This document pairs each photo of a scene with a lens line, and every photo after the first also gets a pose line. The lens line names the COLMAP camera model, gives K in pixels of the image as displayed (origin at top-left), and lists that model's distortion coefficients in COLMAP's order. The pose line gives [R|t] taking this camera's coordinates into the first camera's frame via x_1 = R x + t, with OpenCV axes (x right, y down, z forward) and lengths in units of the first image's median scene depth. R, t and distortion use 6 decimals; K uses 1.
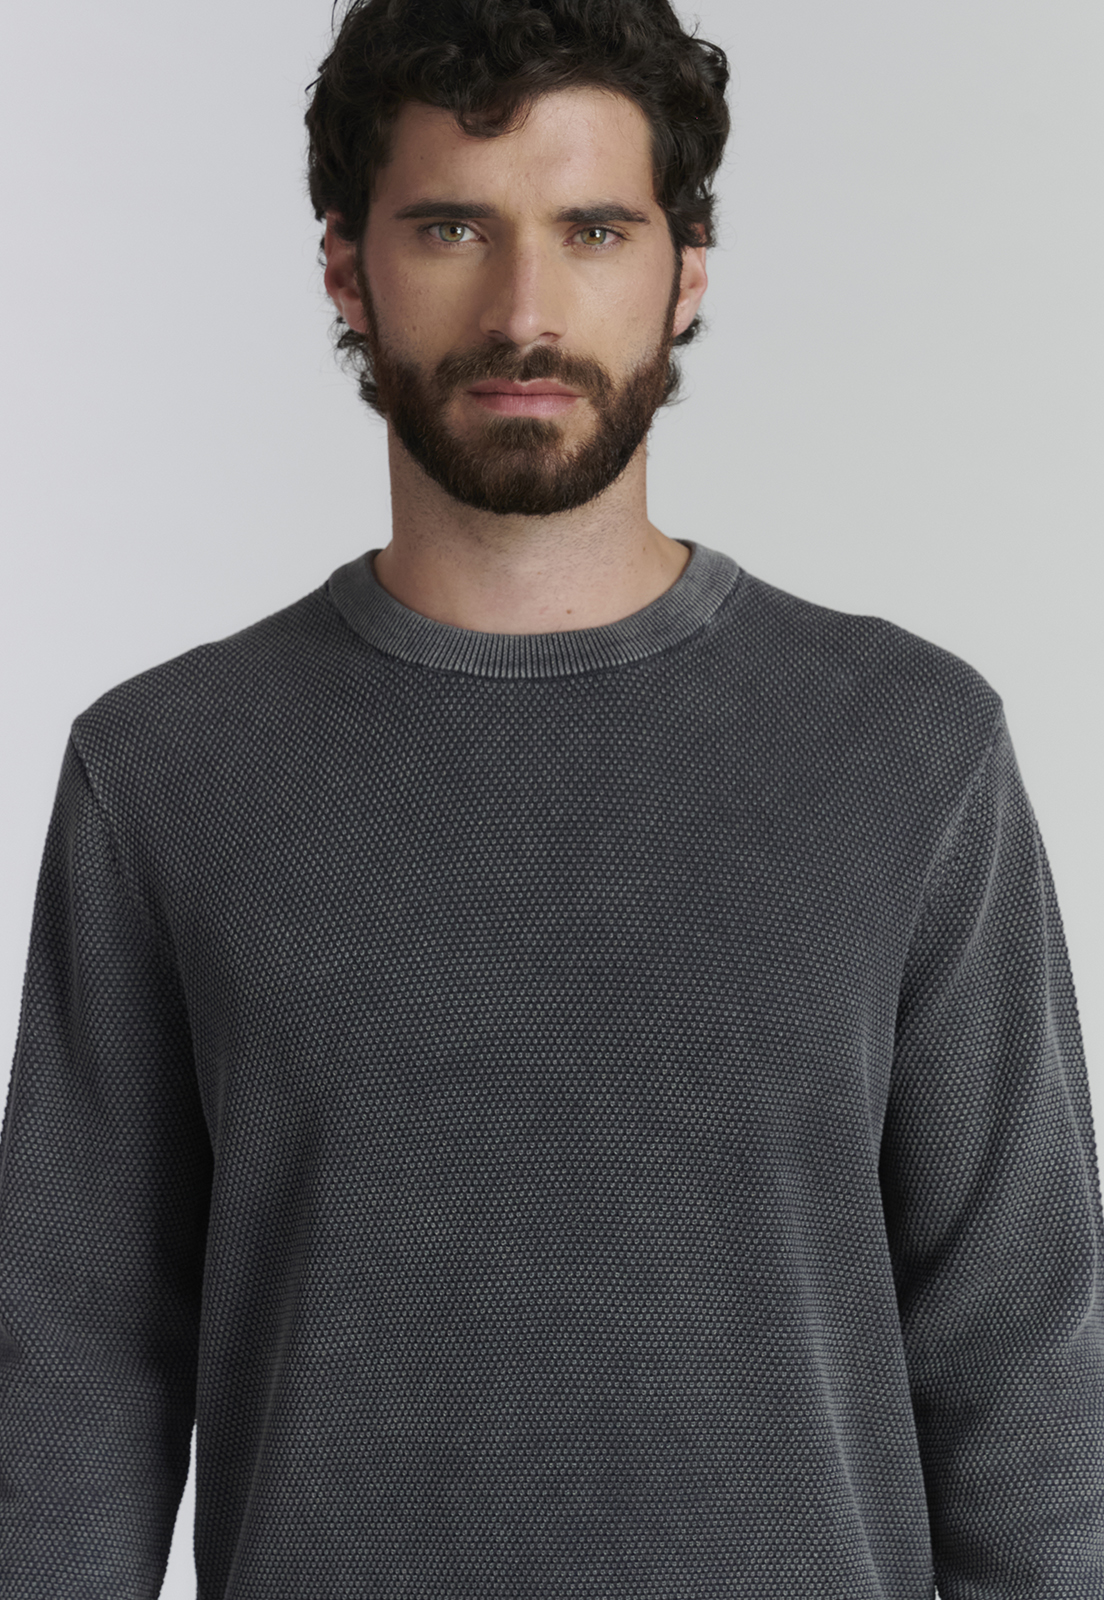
lens RADIAL K [[5115.4, 0, 551.7], [0, 5115.4, 800.5], [0, 0, 1]] dist [0.028121, 0.000000]
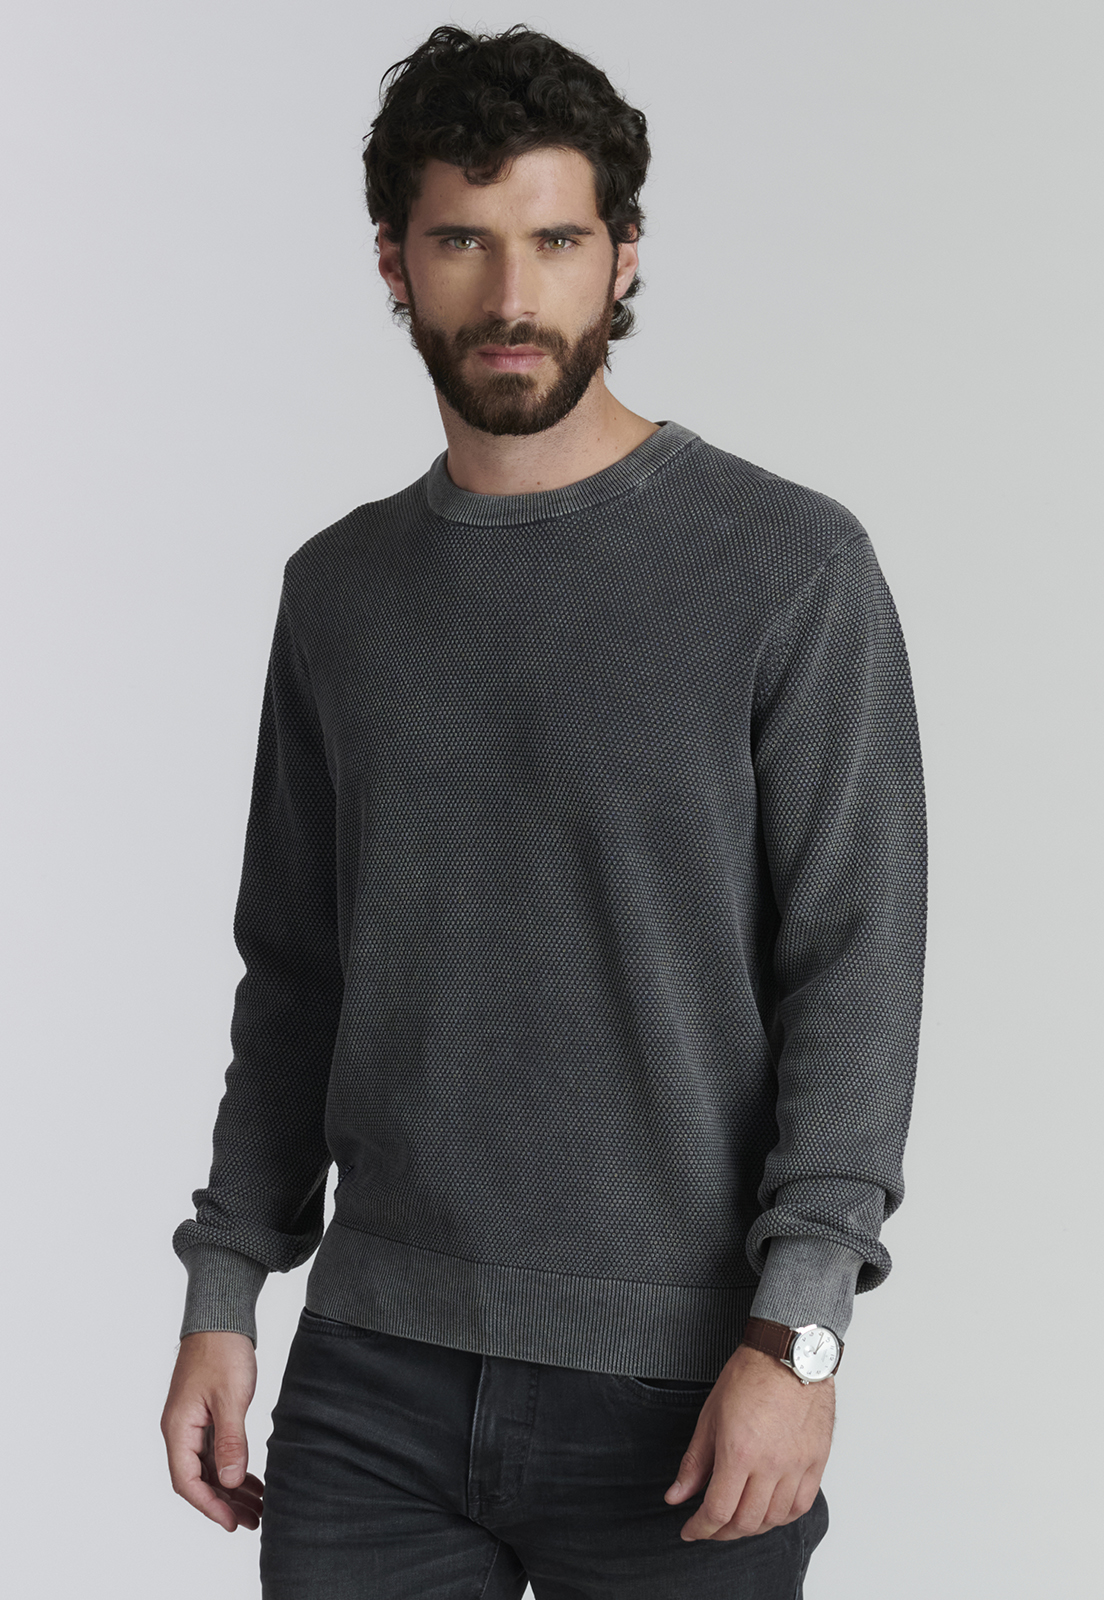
lens RADIAL K [[5115.4, 0, 552.7], [0, 5115.4, 799.8], [0, 0, 1]] dist [0.028121, 0.000000]
pose [[0.999650, -0.023040, -0.013020, 0.022909], [0.023635, 0.998587, 0.047601, -0.018788], [0.011904, -0.047892, 0.998782, -0.515042]]
